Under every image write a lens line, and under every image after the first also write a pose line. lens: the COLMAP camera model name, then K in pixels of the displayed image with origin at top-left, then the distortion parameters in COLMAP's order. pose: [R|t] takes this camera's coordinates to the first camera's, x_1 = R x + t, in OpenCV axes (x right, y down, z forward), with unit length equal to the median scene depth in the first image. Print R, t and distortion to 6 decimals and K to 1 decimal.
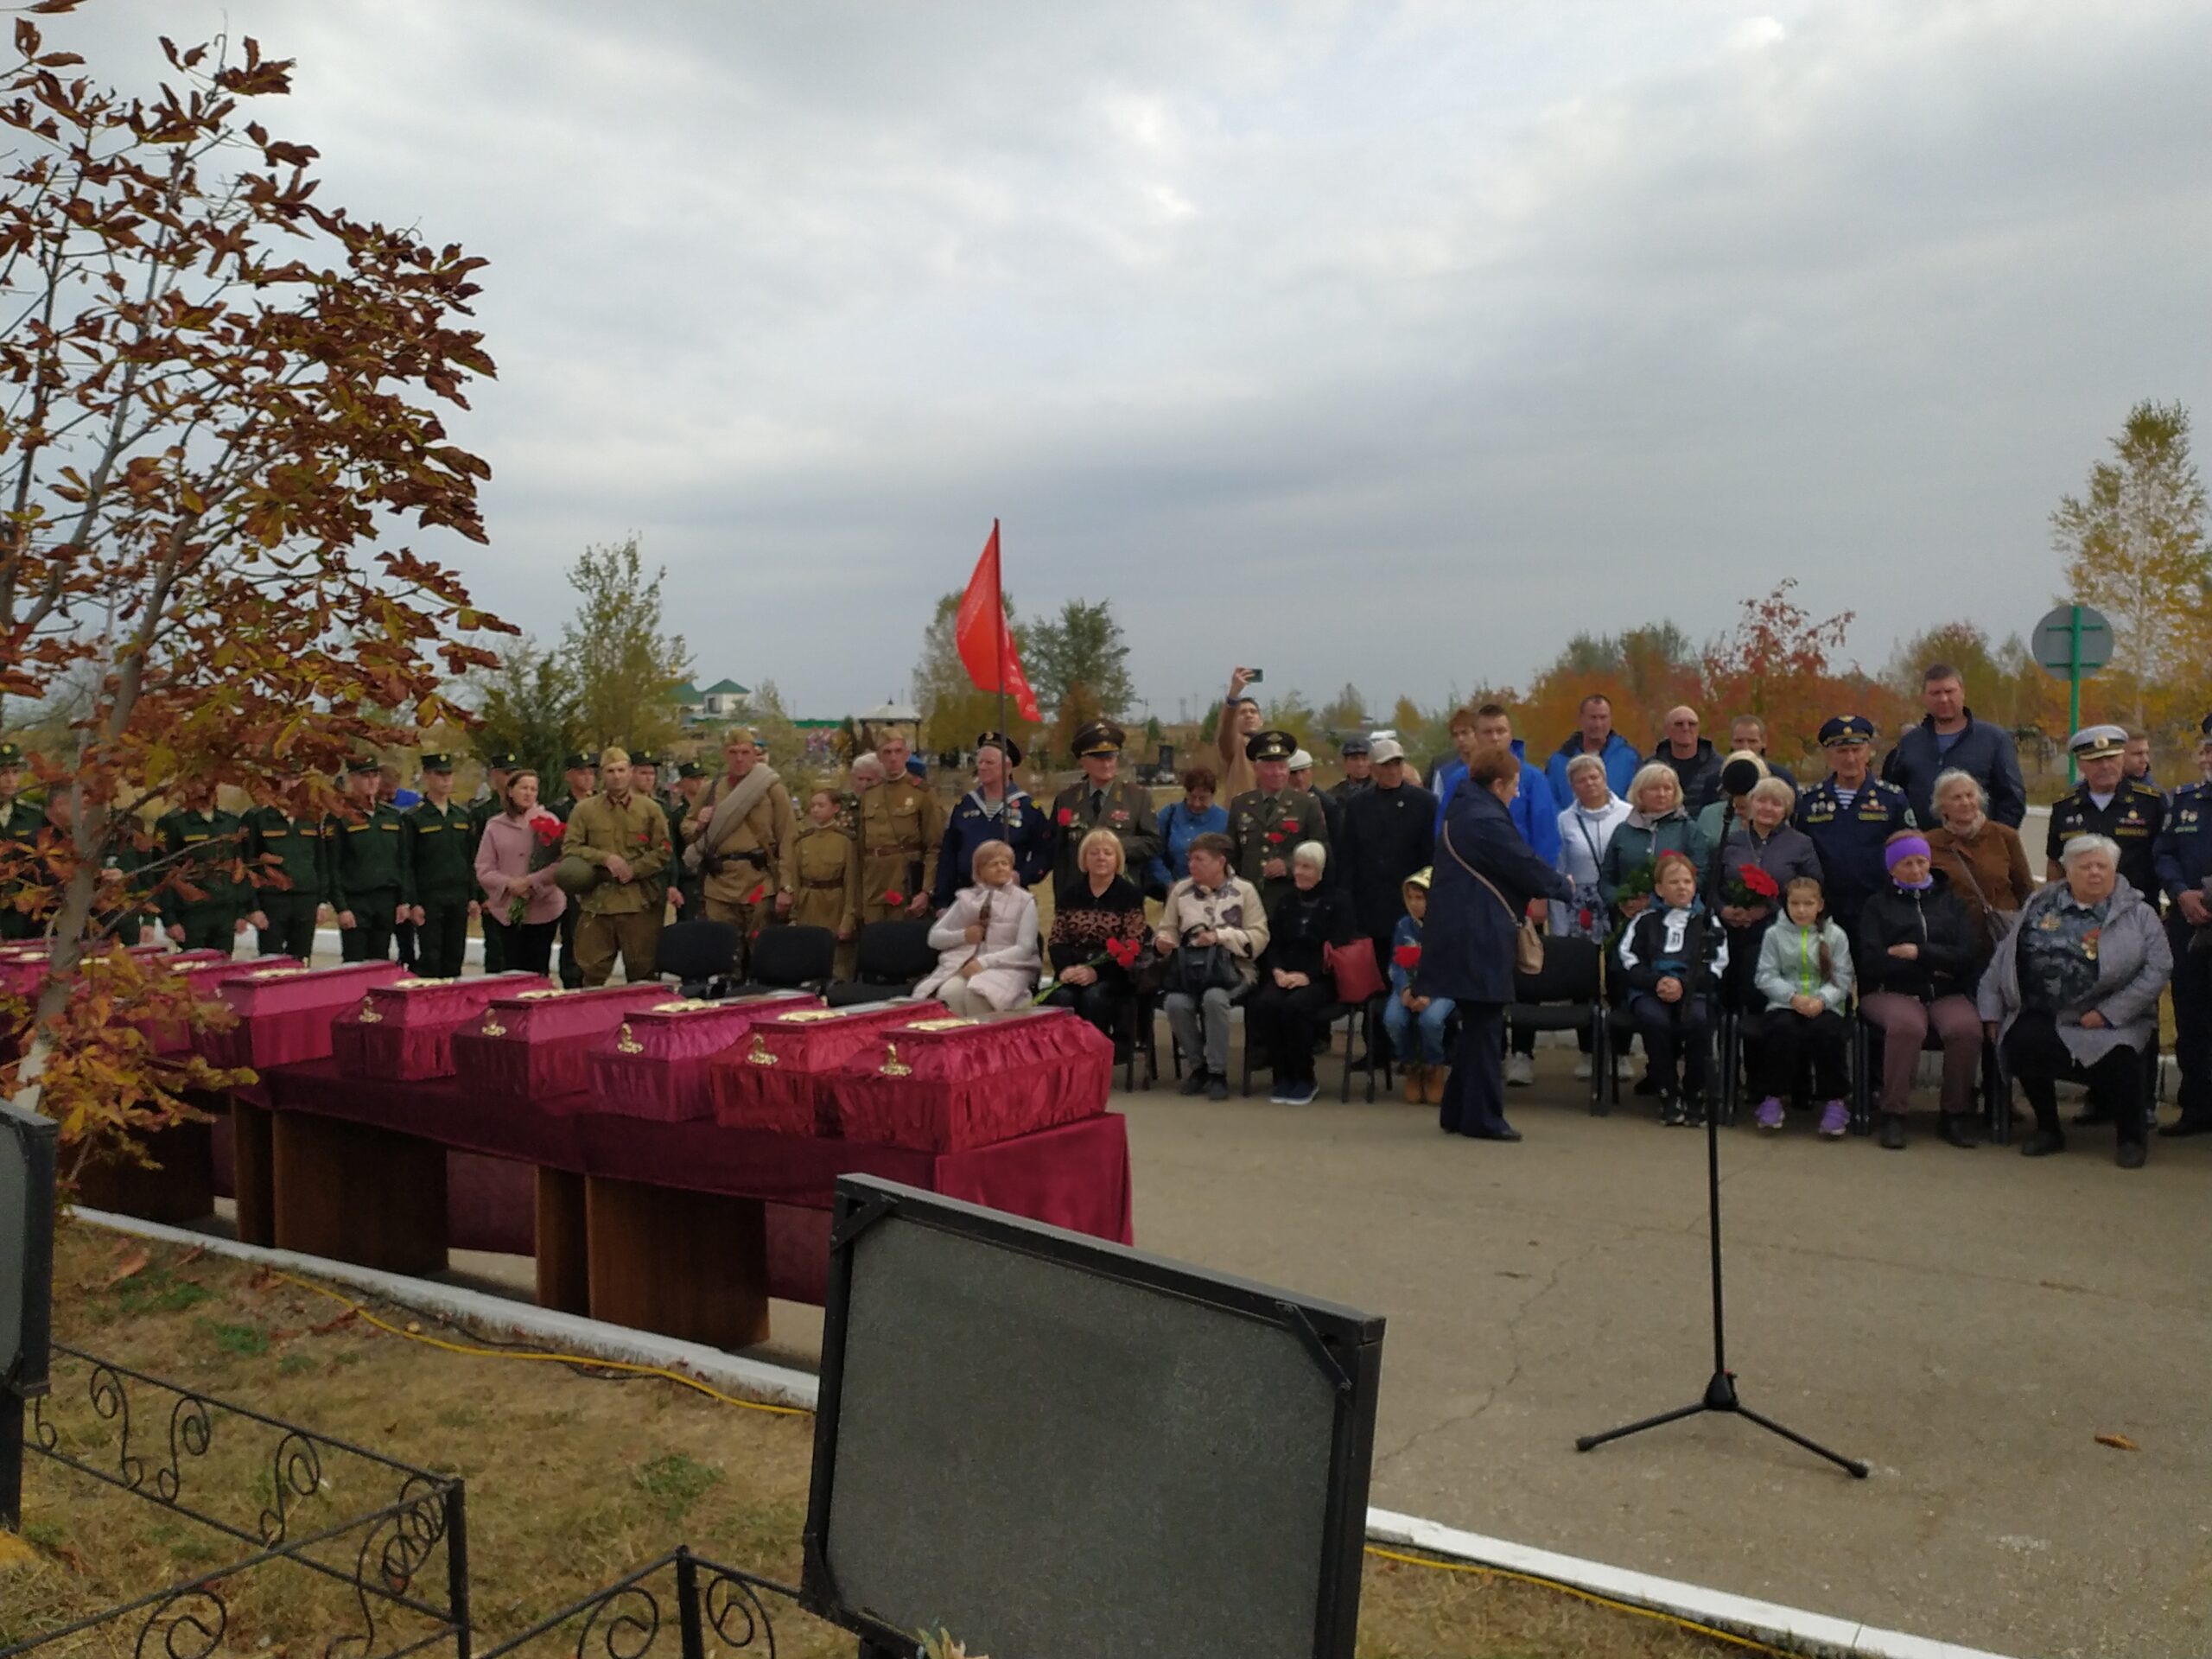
lens RADIAL K [[2027.3, 0, 1121.8], [0, 2027.3, 863.7], [0, 0, 1]] dist [0.047809, 0.000272]
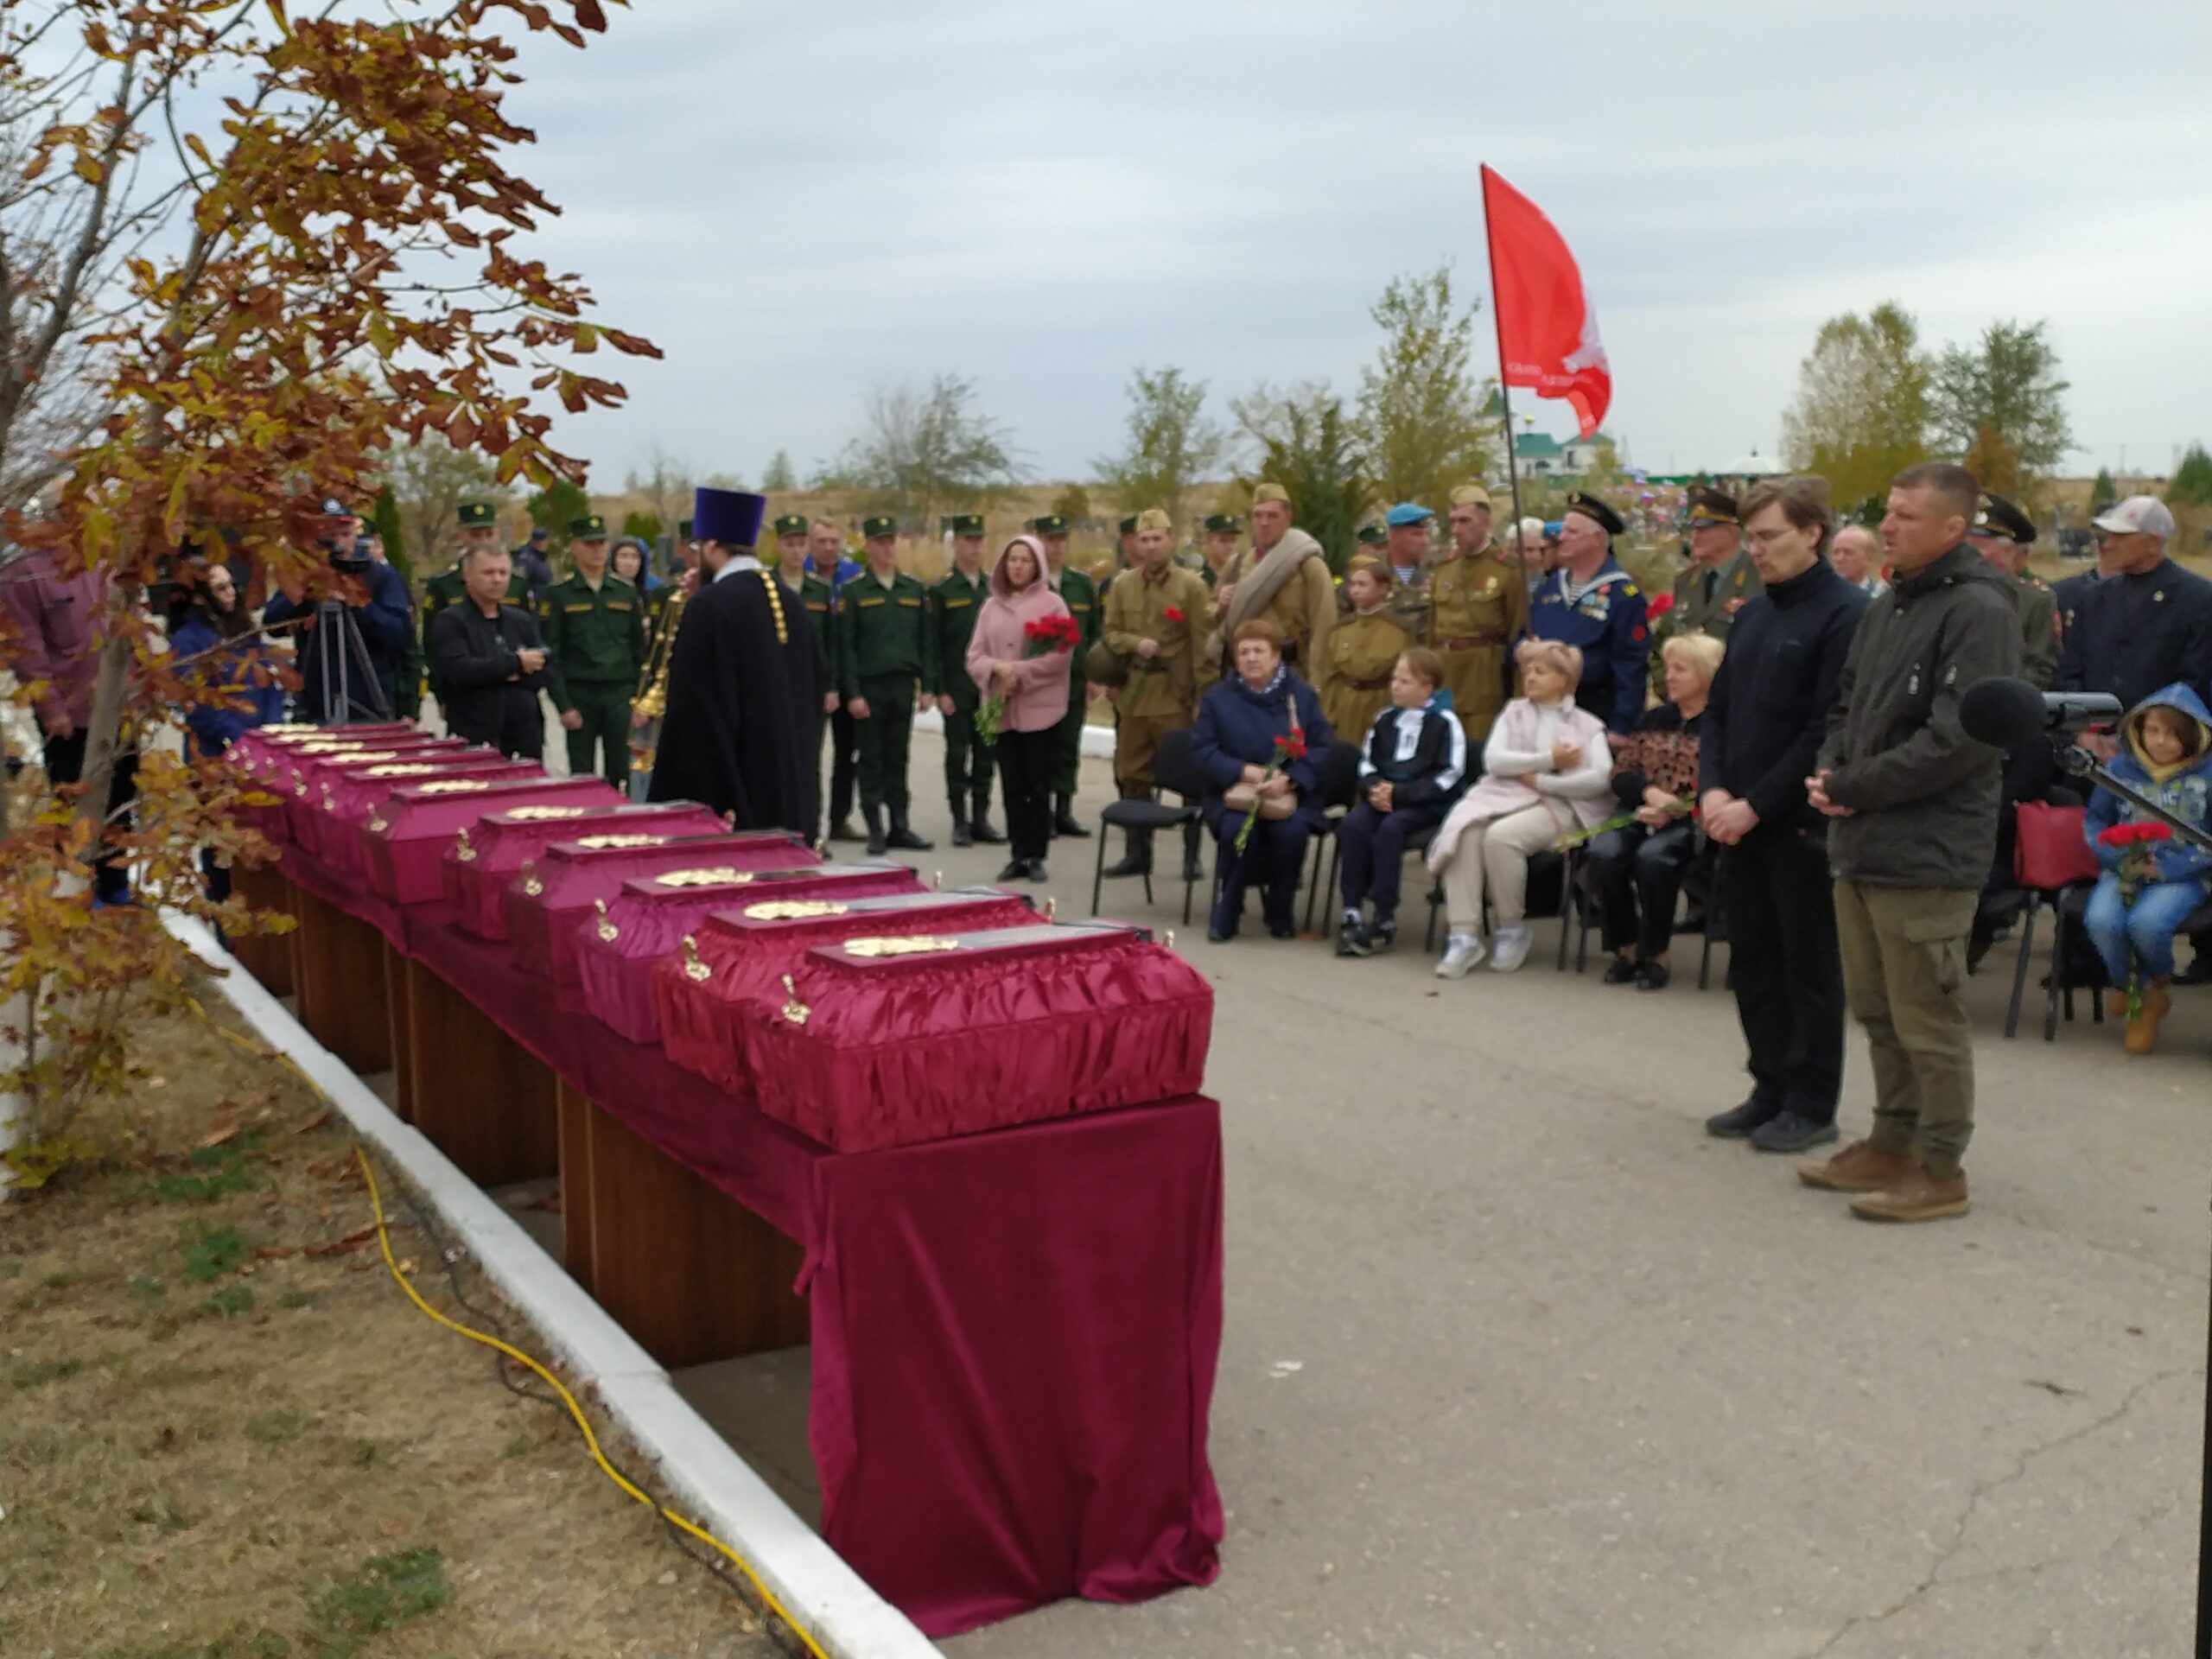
lens RADIAL K [[2273.4, 0, 1106.6], [0, 2273.4, 847.8], [0, 0, 1]] dist [0.043594, 0.012870]
pose [[0.919653, 0.062113, -0.387788, 0.104816], [-0.026673, 0.995012, 0.096118, -0.009730], [0.391824, -0.078052, 0.916723, 0.151472]]
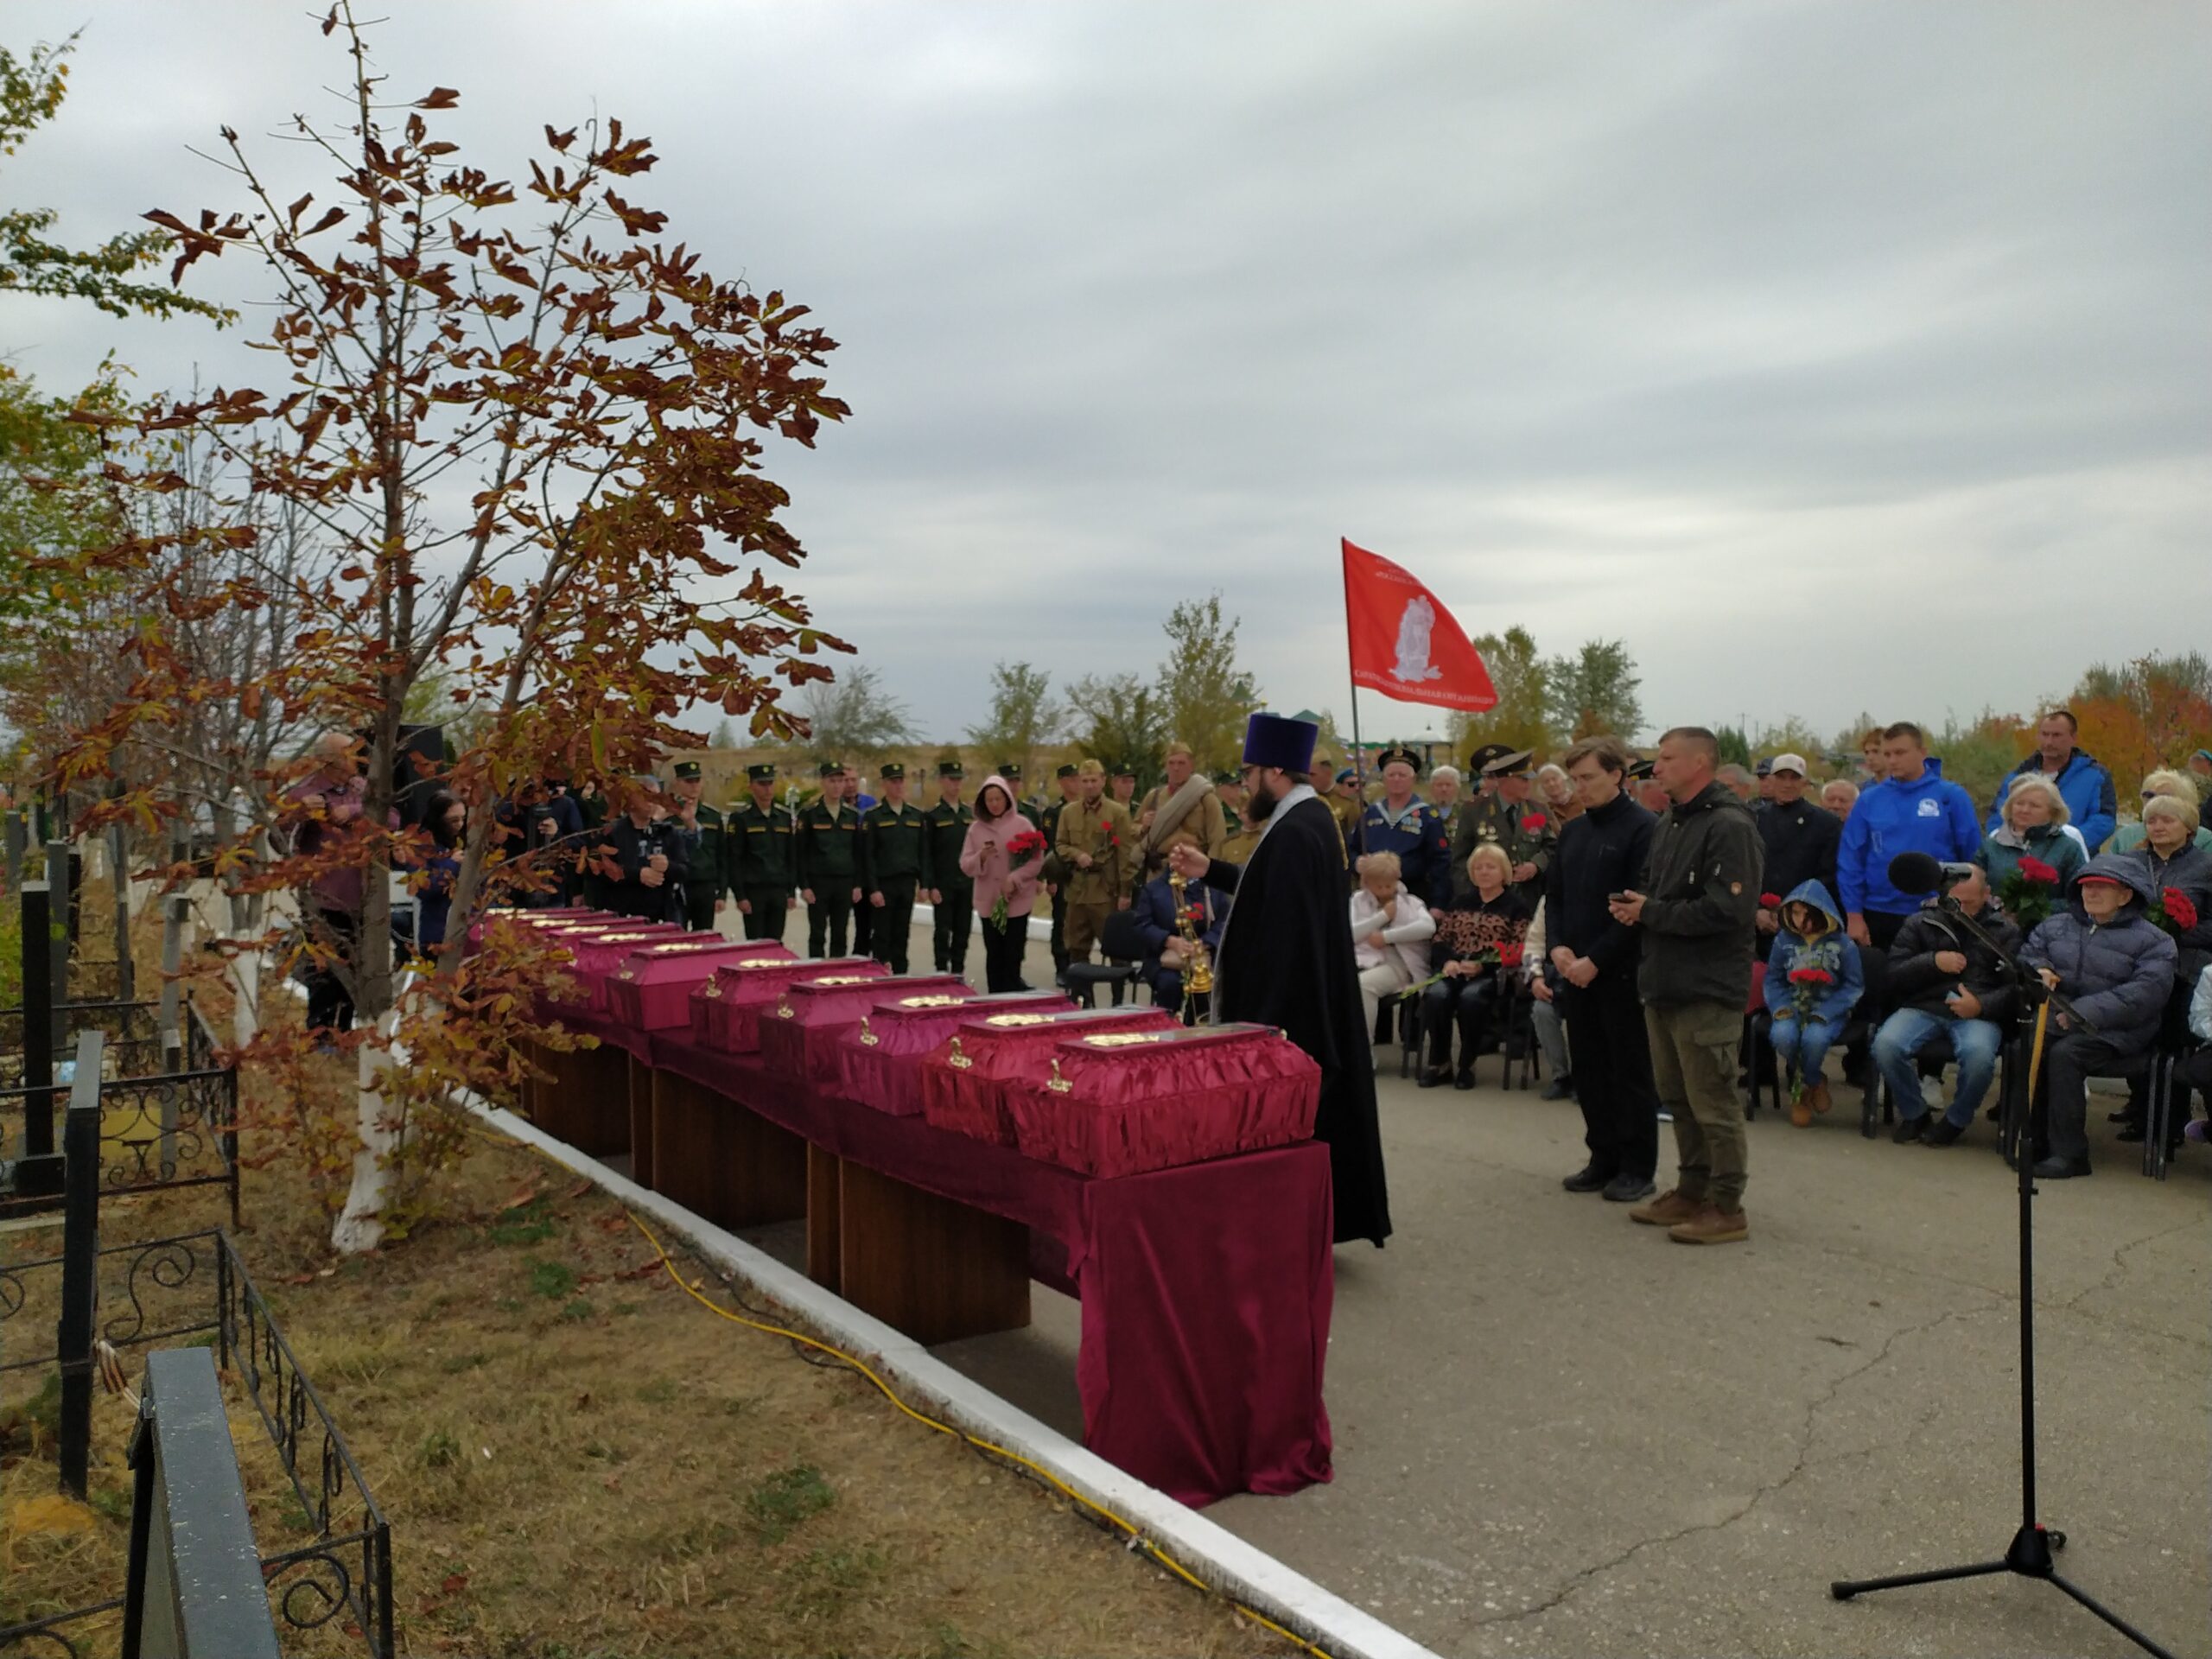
lens RADIAL K [[1655.4, 0, 1106.6], [0, 1655.4, 839.6], [0, 0, 1]] dist [0.082504, -0.108940]
pose [[0.950980, 0.024114, -0.308309, 0.060715], [-0.027988, 0.999575, -0.008150, -0.003879], [0.307982, 0.016379, 0.951251, 0.102674]]
